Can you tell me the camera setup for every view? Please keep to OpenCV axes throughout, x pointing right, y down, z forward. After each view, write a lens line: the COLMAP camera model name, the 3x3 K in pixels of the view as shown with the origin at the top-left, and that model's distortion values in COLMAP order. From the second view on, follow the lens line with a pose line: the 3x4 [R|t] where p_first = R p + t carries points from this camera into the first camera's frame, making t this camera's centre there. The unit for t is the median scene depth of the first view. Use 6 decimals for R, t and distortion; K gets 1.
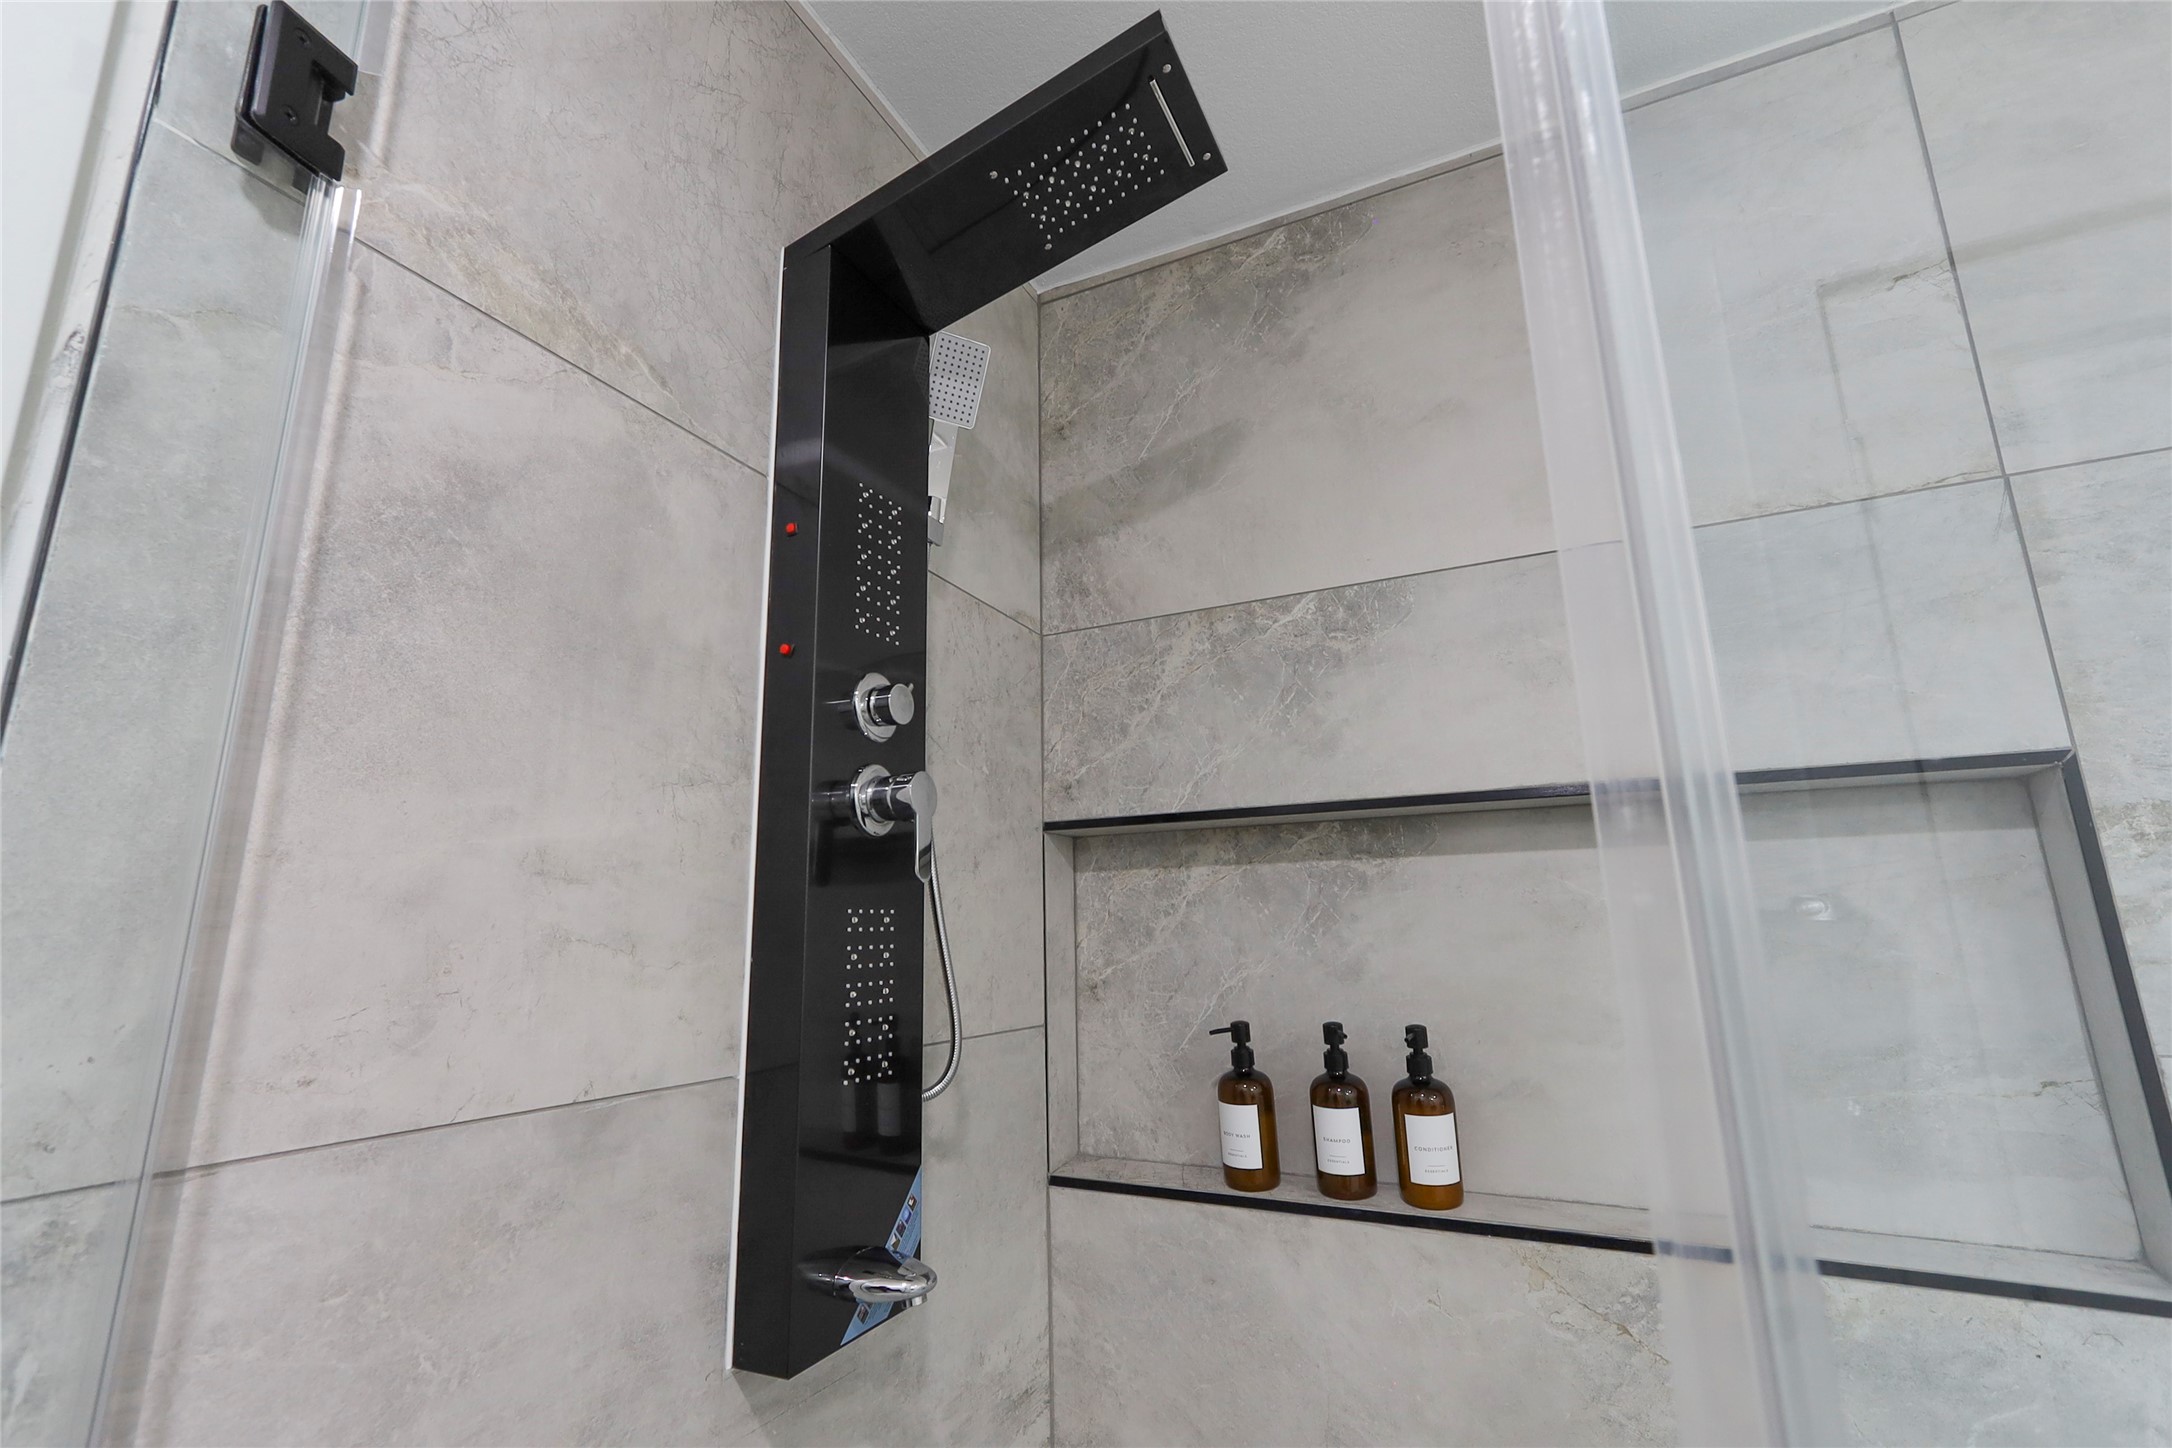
lens RADIAL K [[997.9, 0, 1083.4], [0, 997.9, 721.9], [0, 0, 1]] dist [-0.000309, 0.000353]
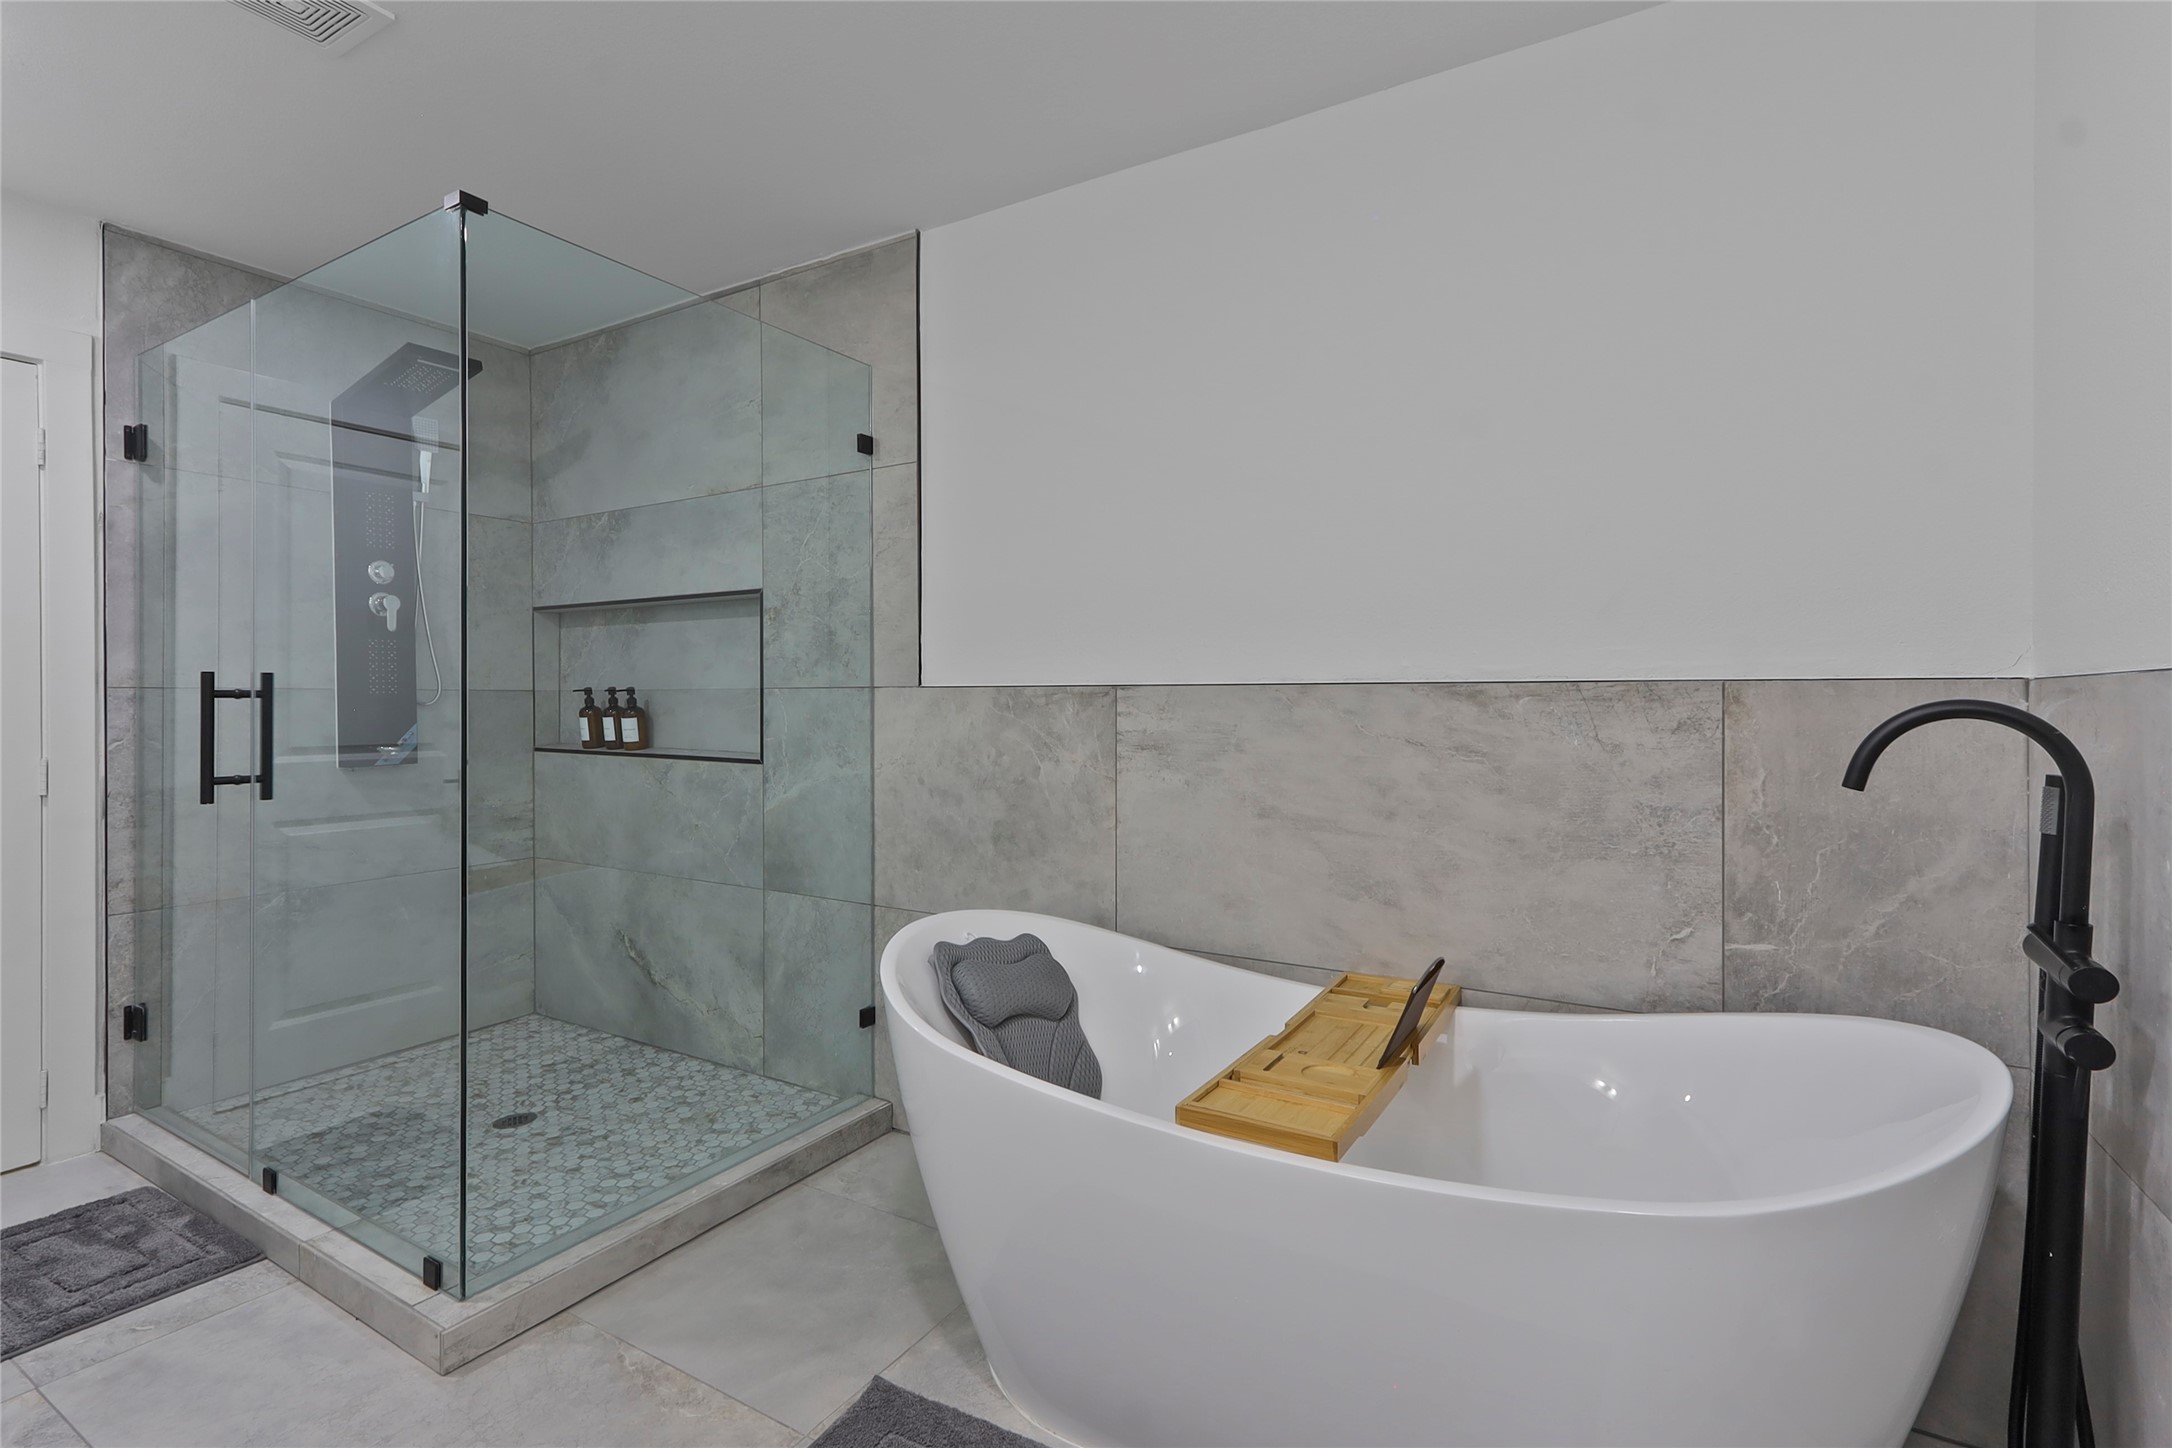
lens RADIAL K [[997.9, 0, 1082.3], [0, 997.9, 720.2], [0, 0, 1]] dist [-0.000309, 0.000353]
pose [[0.996848, 0.014697, -0.077961, 1.518855], [0.004174, 0.971613, 0.236538, -0.201829], [0.079225, -0.236118, 0.968489, -1.304180]]
